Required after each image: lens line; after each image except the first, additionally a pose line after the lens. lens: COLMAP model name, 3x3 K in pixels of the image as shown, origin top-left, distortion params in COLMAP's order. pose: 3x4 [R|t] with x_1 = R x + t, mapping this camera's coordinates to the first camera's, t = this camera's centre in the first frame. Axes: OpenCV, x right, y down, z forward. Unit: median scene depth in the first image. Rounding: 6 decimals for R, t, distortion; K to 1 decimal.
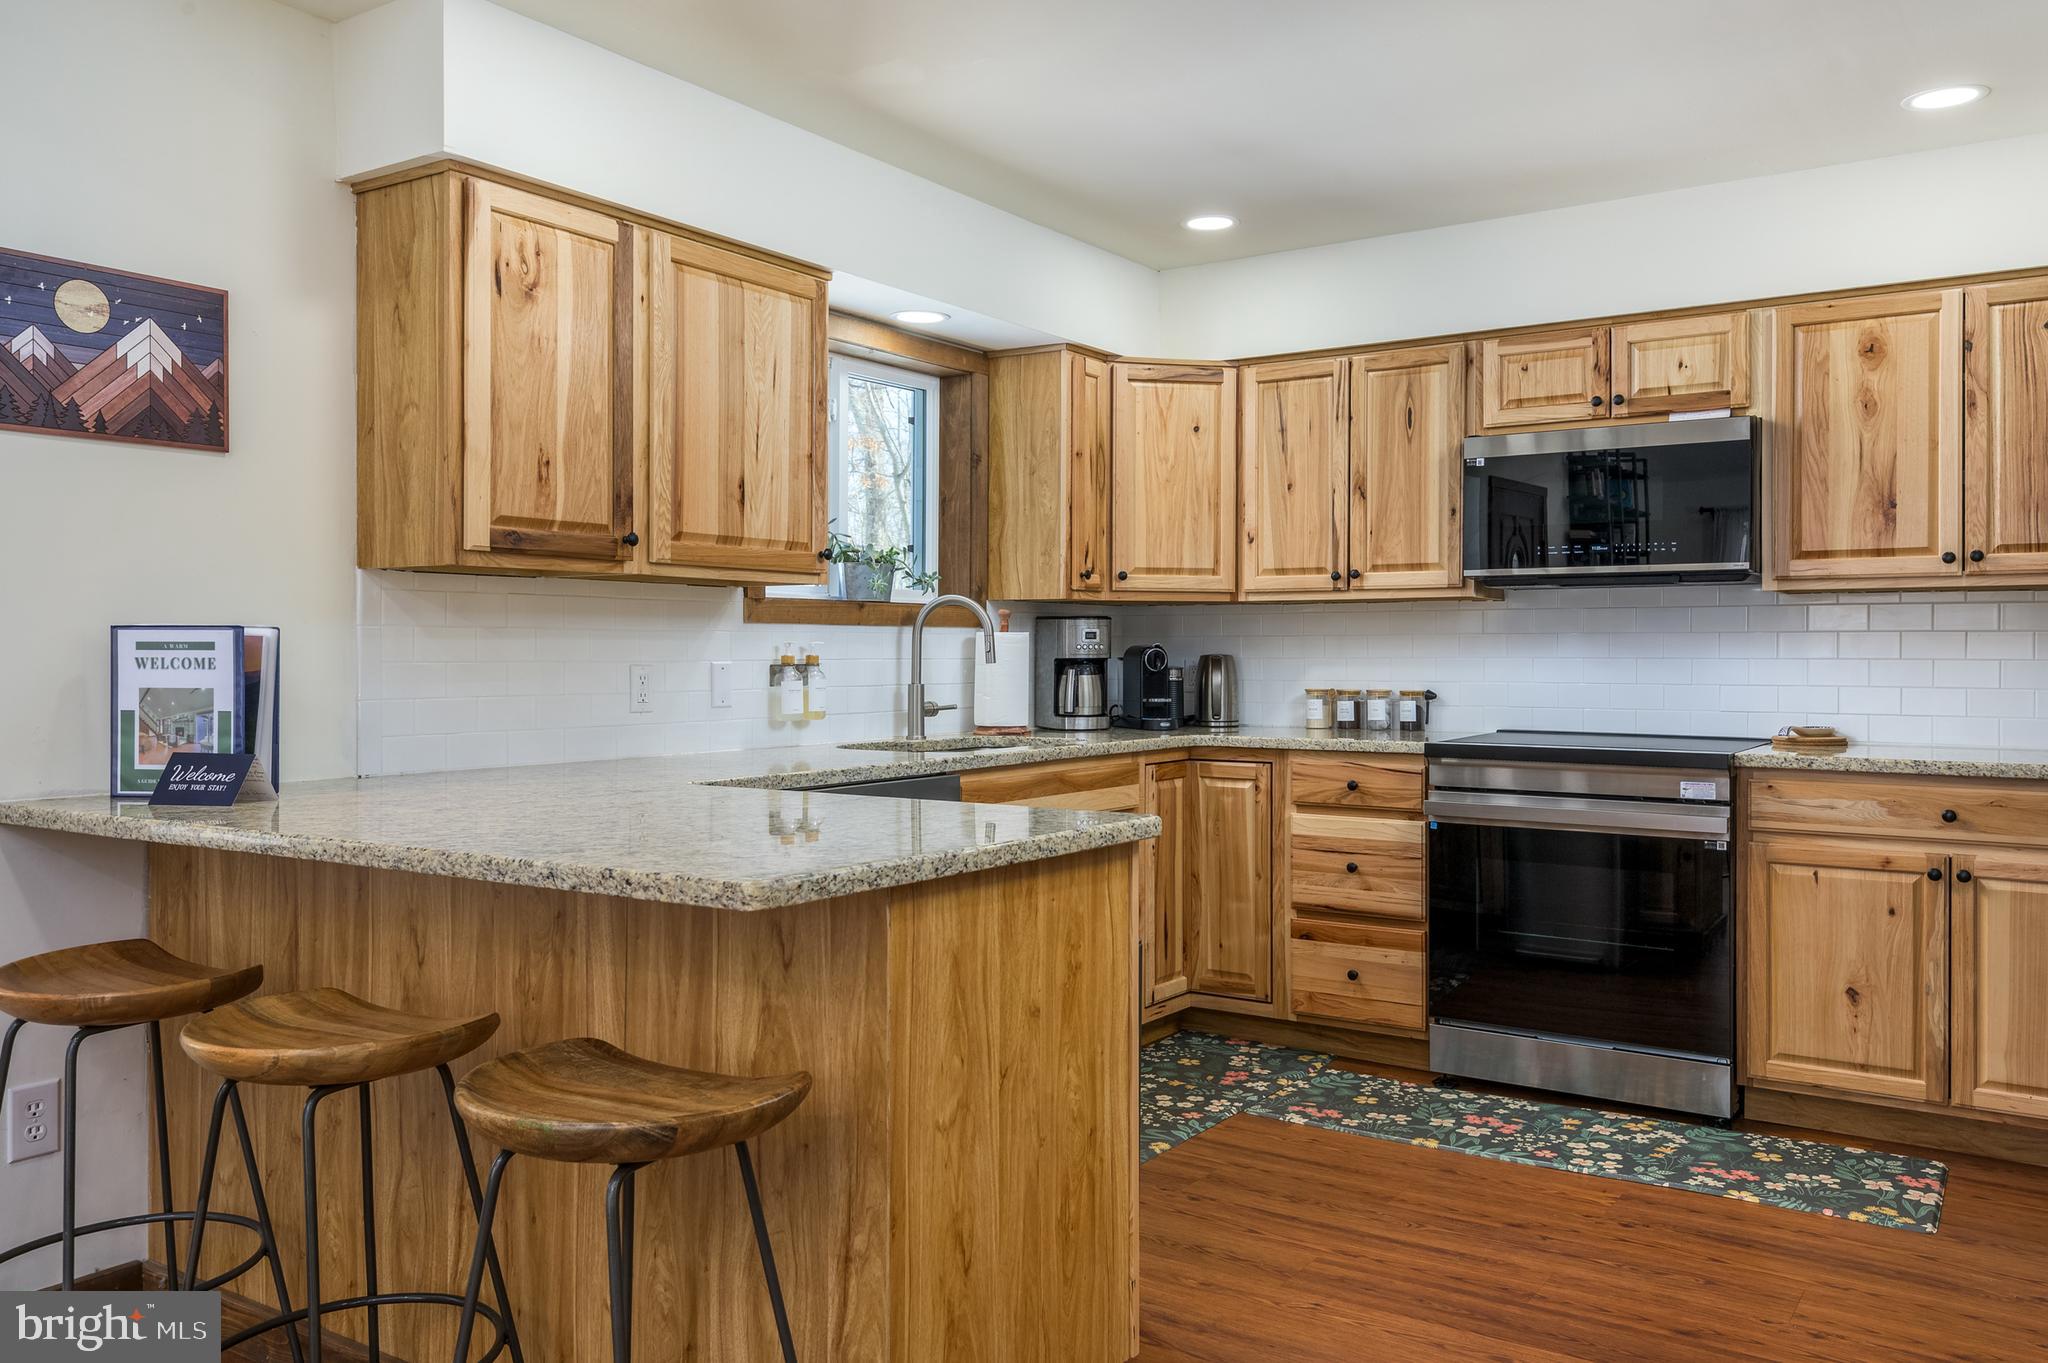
lens RADIAL K [[1585.7, 0, 1024.4], [0, 1585.7, 609.1], [0, 0, 1]] dist [-0.001328, 0.003564]
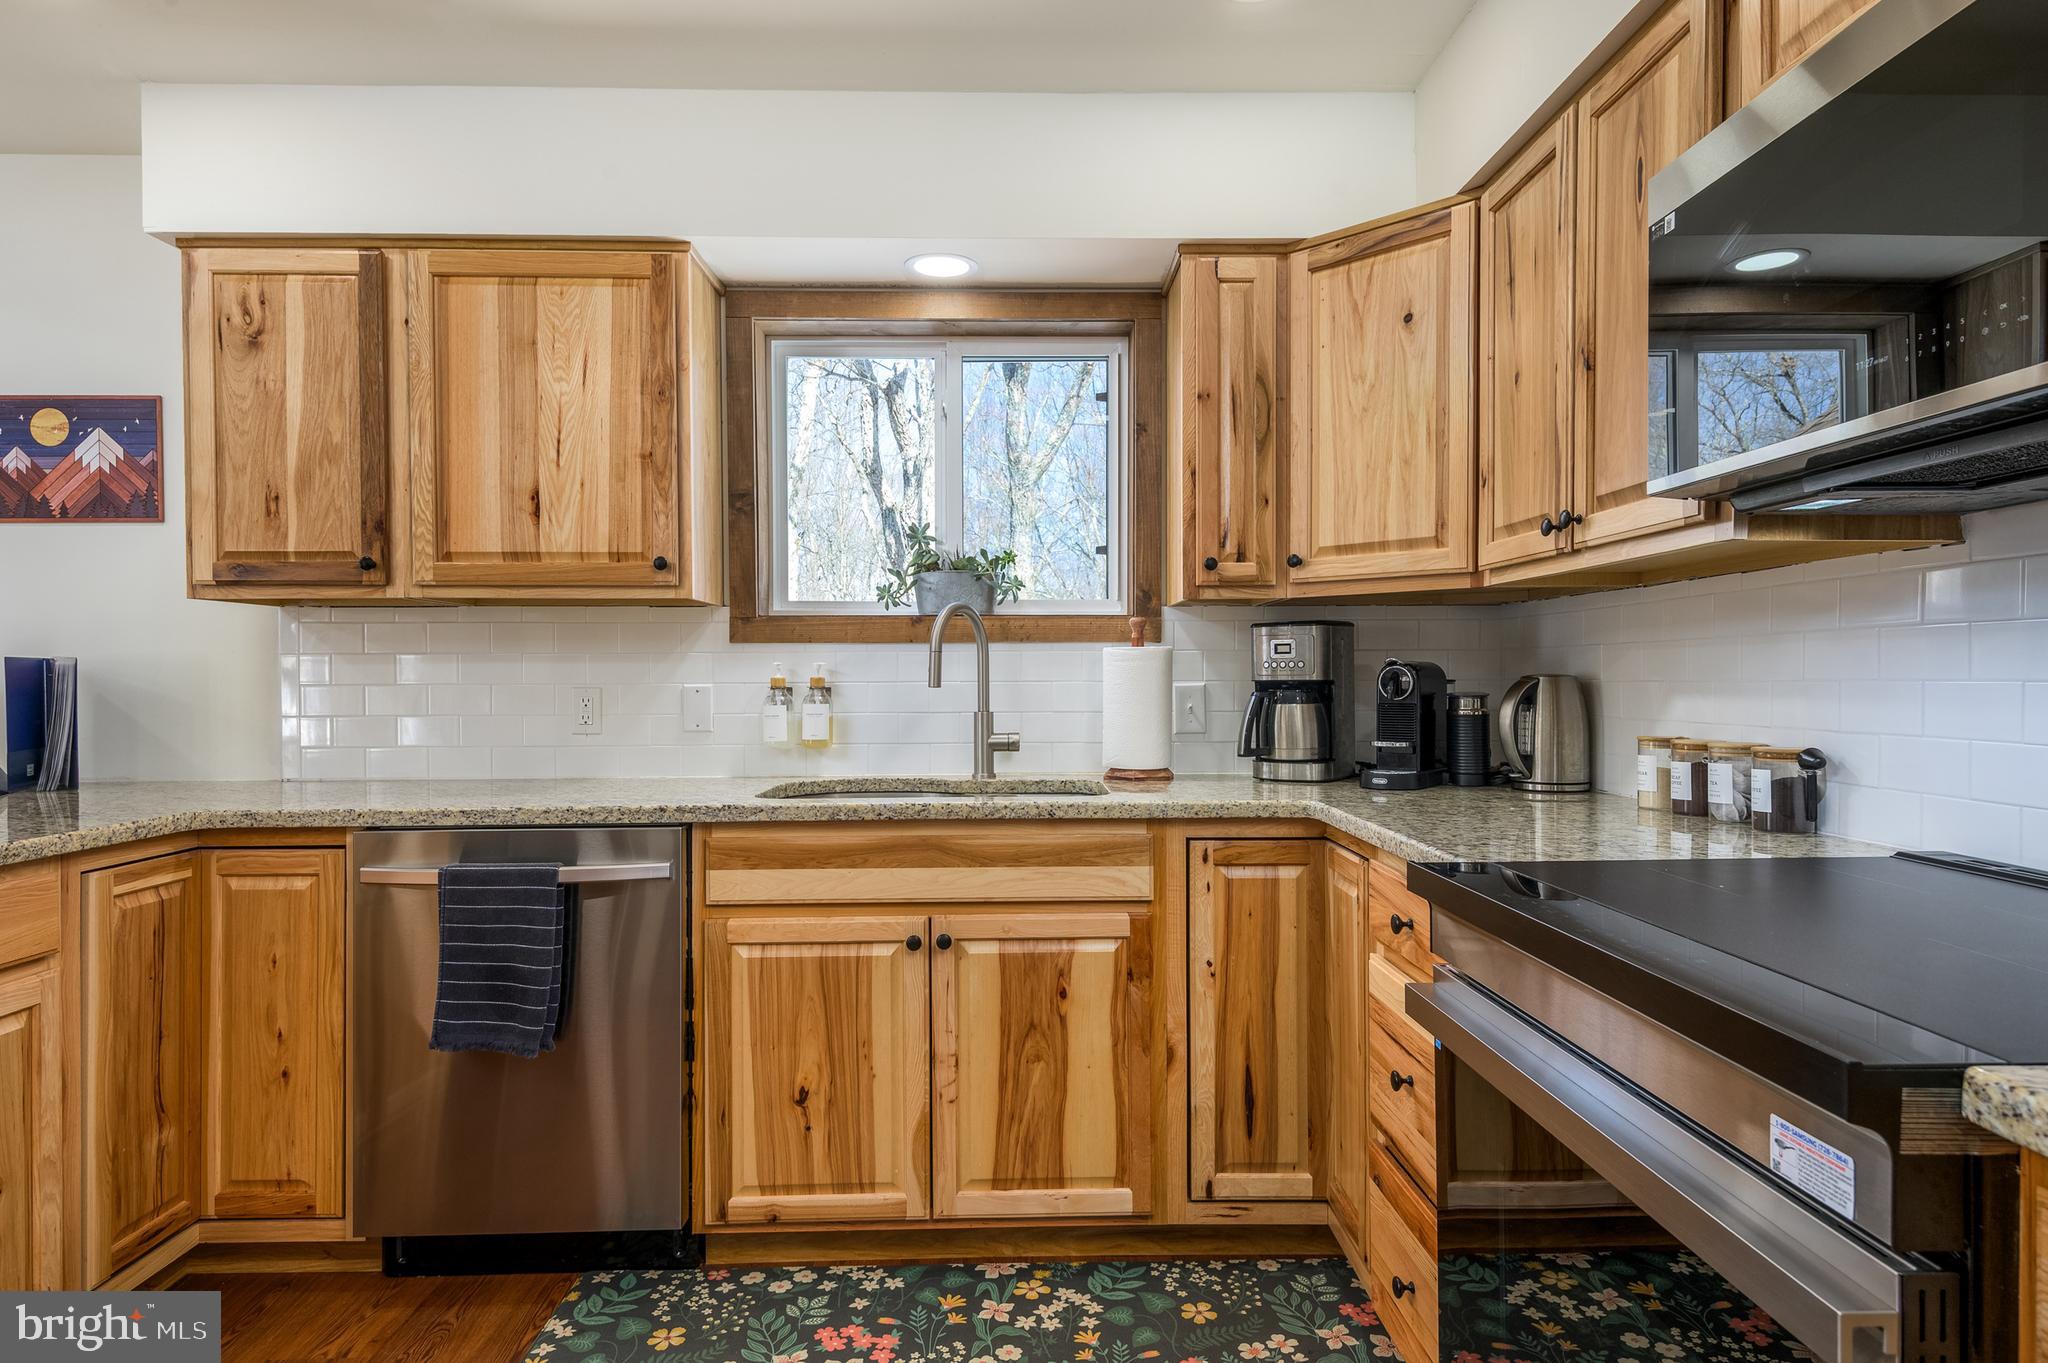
lens RADIAL K [[1124.7, 0, 1024.0], [0, 1124.7, 681.5], [0, 0, 1]] dist [0.000407, -0.001762]
pose [[0.583476, -0.000031, -0.812130, 0.539215], [0.025294, 0.999516, 0.018135, 0.026836], [0.811736, -0.031123, 0.583194, 0.857170]]
